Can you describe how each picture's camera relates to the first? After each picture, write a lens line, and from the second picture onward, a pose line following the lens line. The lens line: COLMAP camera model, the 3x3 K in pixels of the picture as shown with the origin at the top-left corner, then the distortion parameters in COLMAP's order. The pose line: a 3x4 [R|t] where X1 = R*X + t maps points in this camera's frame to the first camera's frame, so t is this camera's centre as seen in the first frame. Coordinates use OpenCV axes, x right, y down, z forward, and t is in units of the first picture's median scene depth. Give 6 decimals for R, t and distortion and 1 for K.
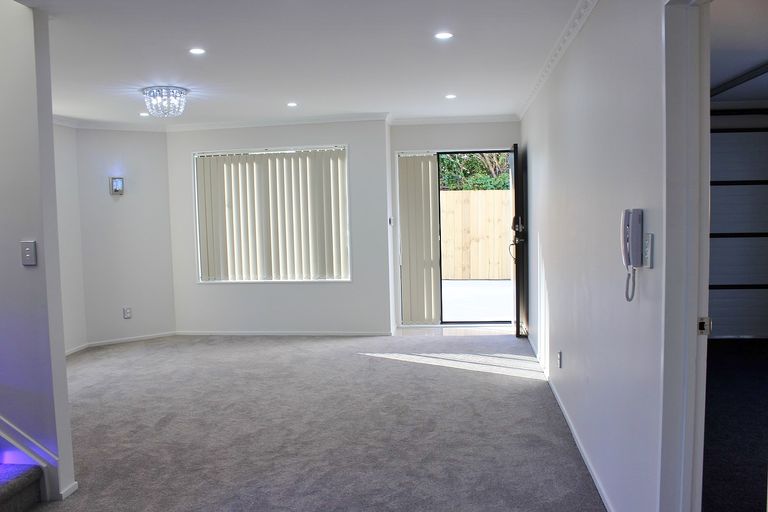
lens RADIAL K [[652.1, 0, 384.0], [0, 652.1, 256.0], [0, 0, 1]] dist [-0.012002, 0.001626]
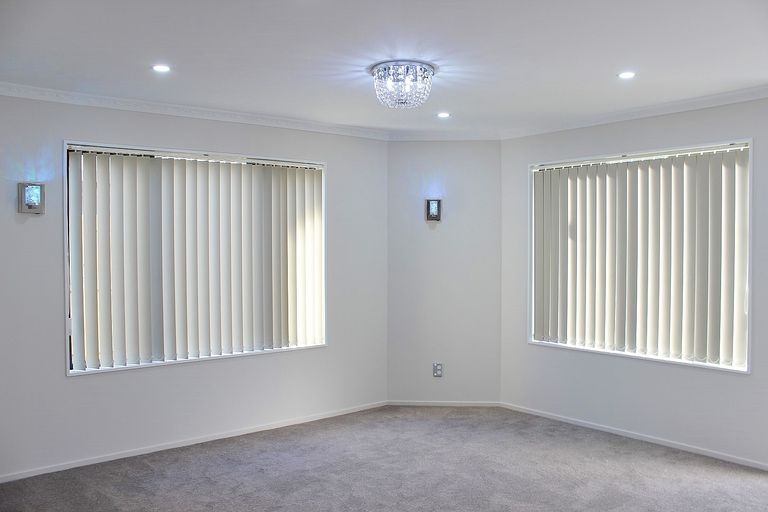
lens RADIAL K [[667.2, 0, 384.0], [0, 667.2, 256.0], [0, 0, 1]] dist [-0.072946, 0.000828]
pose [[0.748853, 0.042546, -0.661369, 0.086020], [-0.073725, 0.997091, -0.019334, -0.030224], [0.658623, 0.063238, 0.749811, 0.341556]]
